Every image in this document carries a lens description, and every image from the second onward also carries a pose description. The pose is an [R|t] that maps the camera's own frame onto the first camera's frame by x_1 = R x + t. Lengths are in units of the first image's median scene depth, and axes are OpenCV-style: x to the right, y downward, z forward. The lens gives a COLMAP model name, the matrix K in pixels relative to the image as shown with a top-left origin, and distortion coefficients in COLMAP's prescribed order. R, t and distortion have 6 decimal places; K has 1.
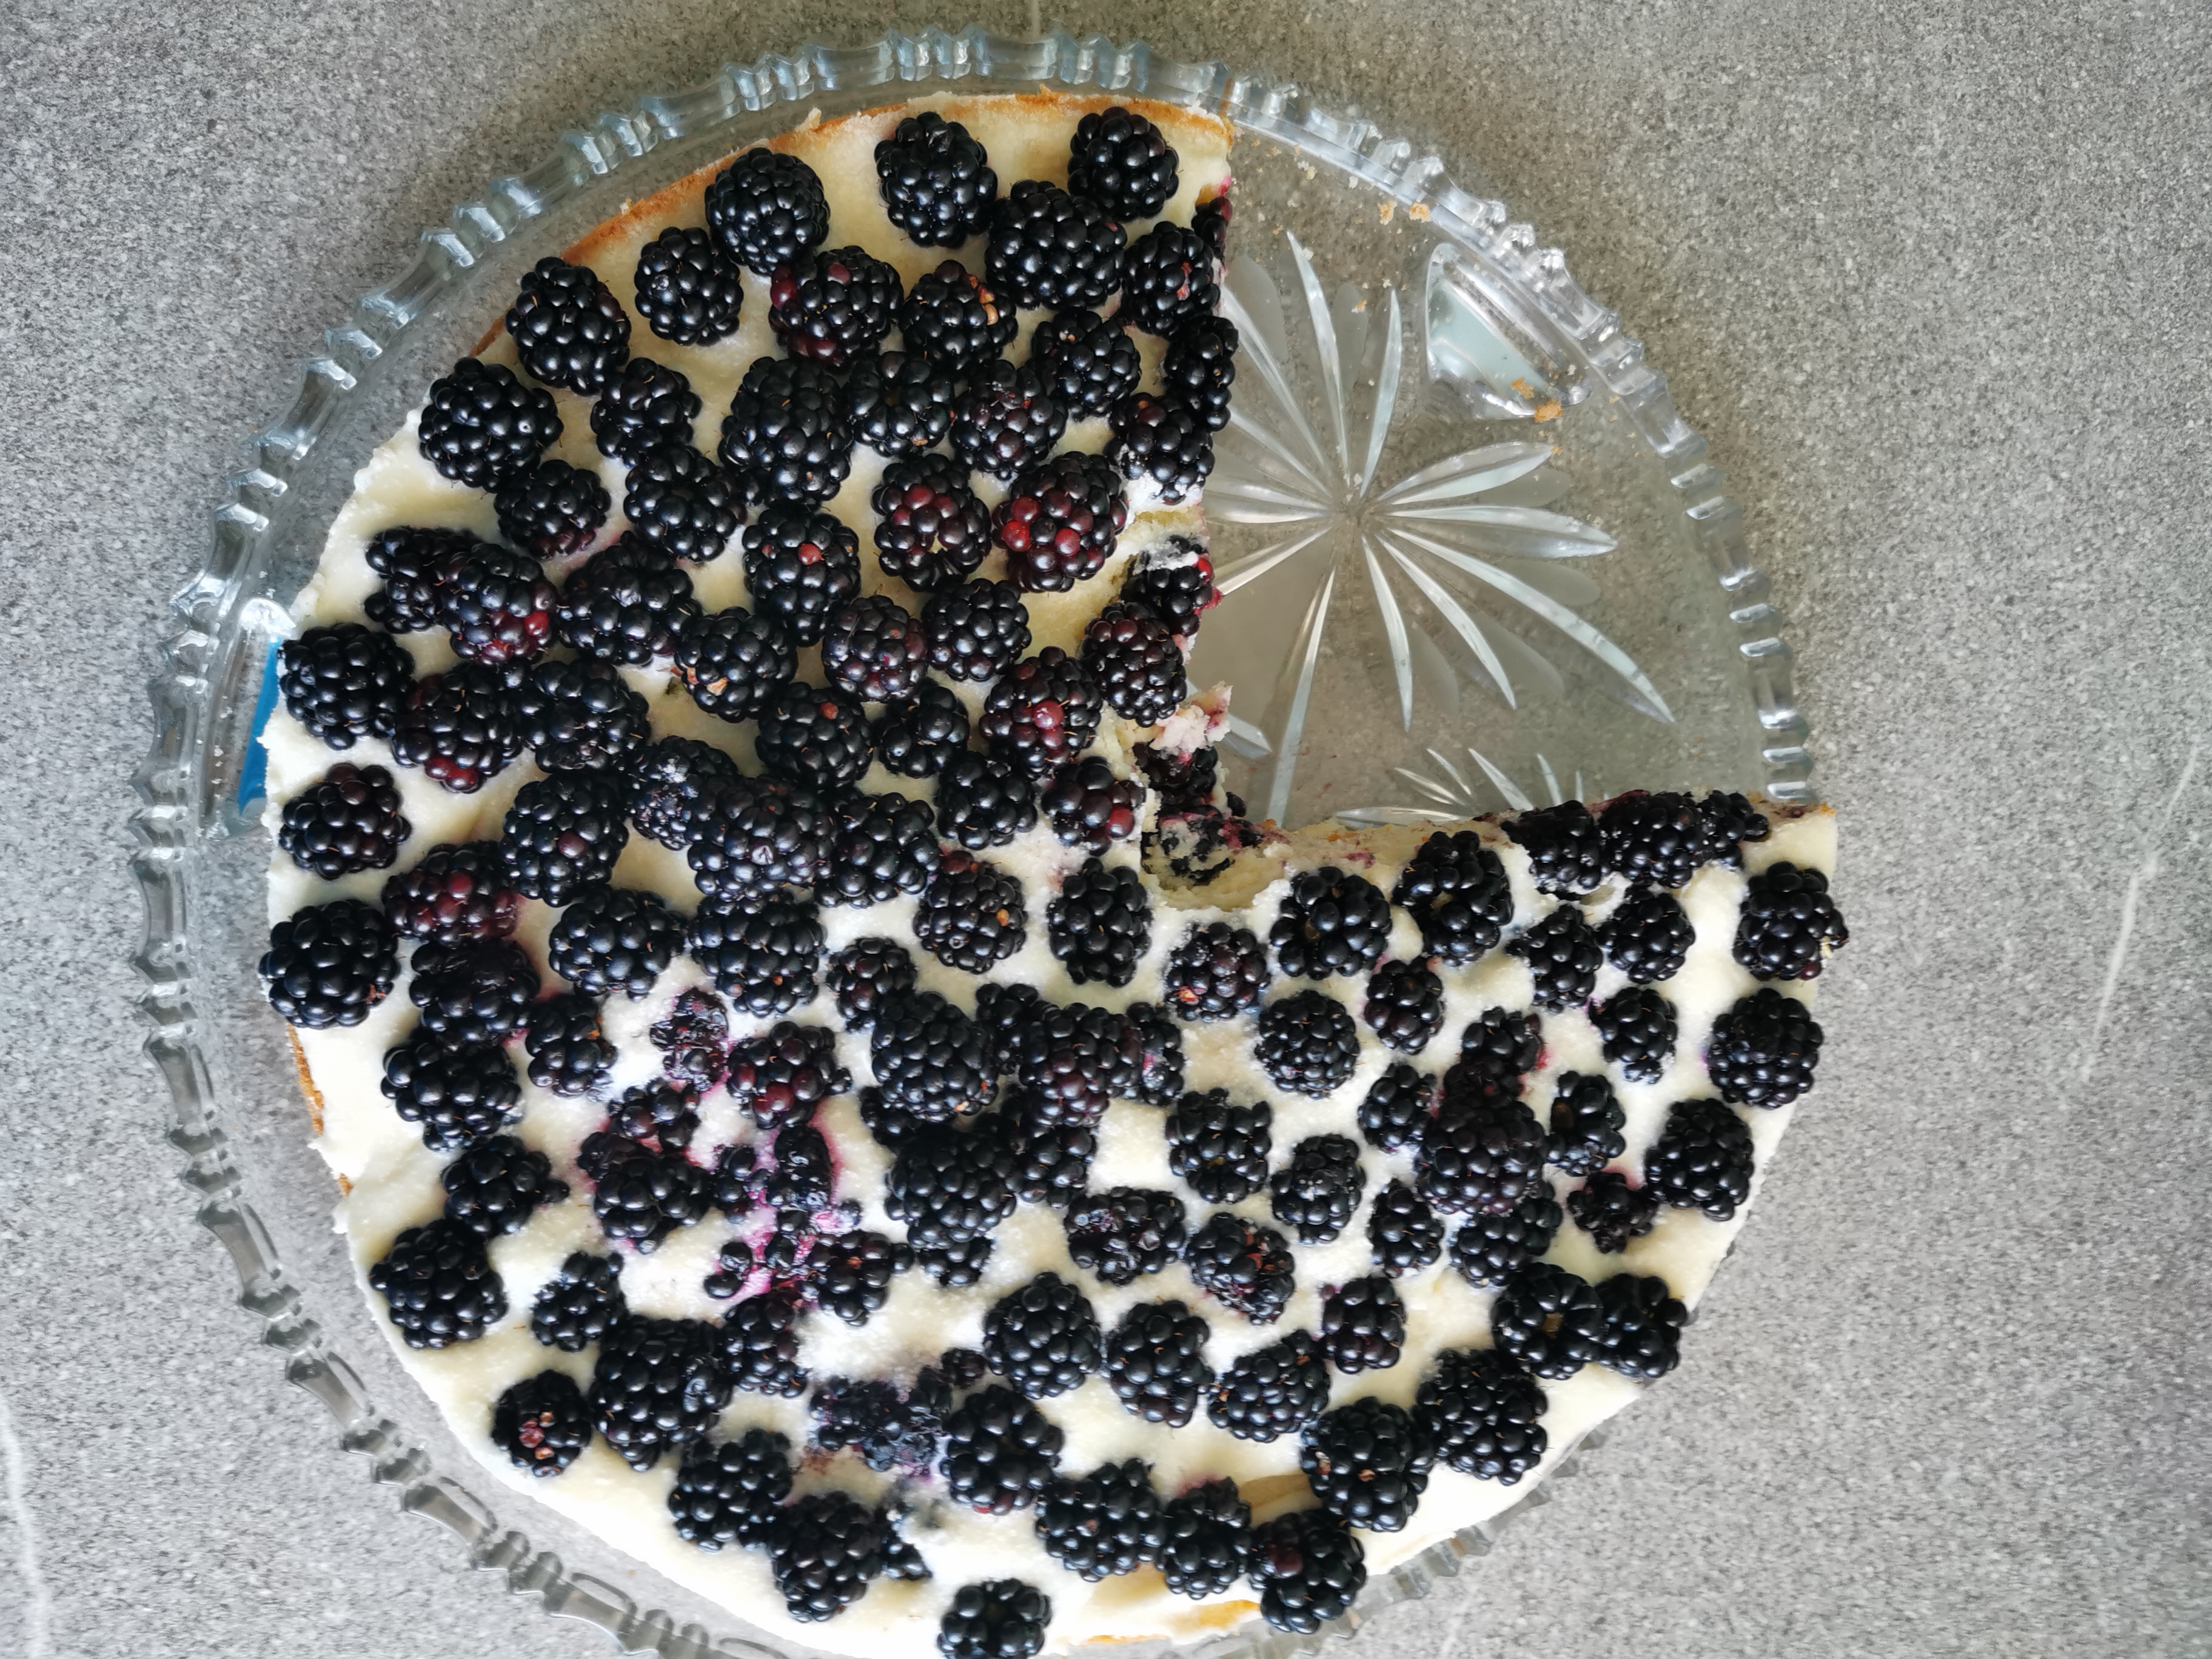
lens RADIAL K [[1715.3, 0, 1113.9], [0, 1715.3, 826.8], [0, 0, 1]] dist [0.005807, -0.005796]
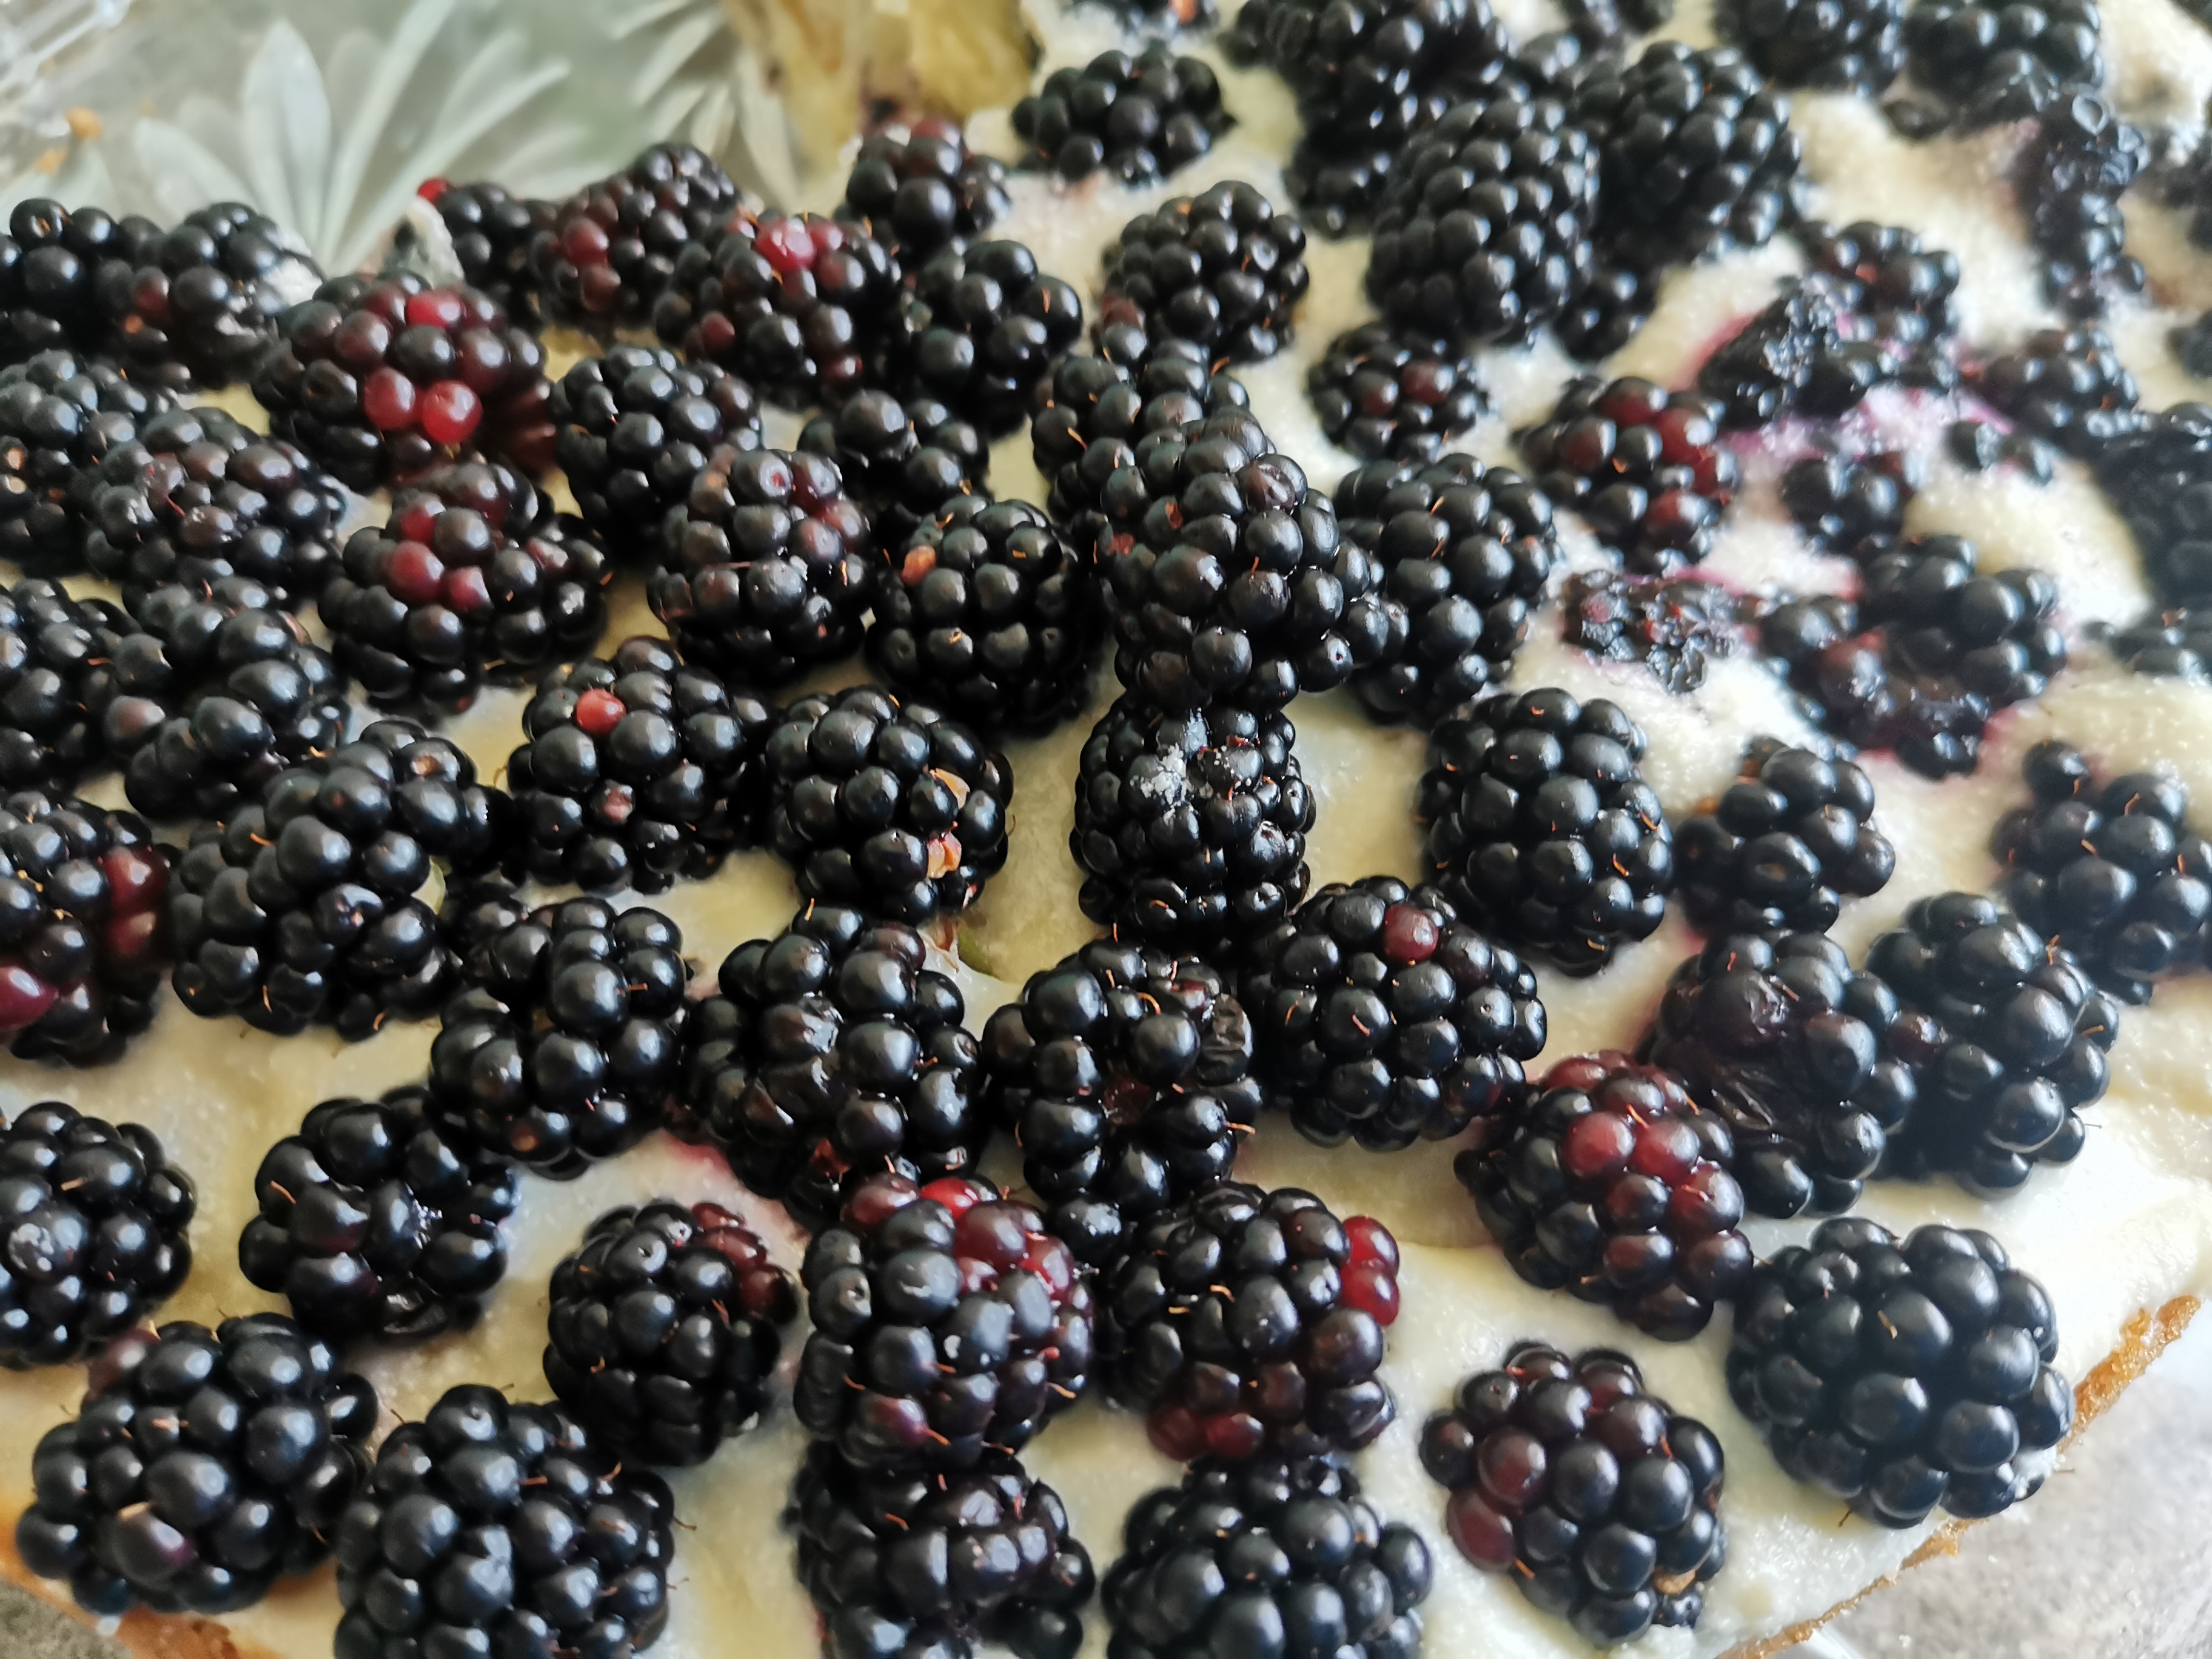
lens RADIAL K [[1790.3, 0, 1111.6], [0, 1790.3, 831.2], [0, 0, 1]] dist [-0.033039, -0.003719]
pose [[-0.355422, -0.895255, 0.268689, -0.377730], [0.927861, -0.303203, 0.217121, -0.145665], [-0.112911, 0.326475, 0.938437, 0.562562]]
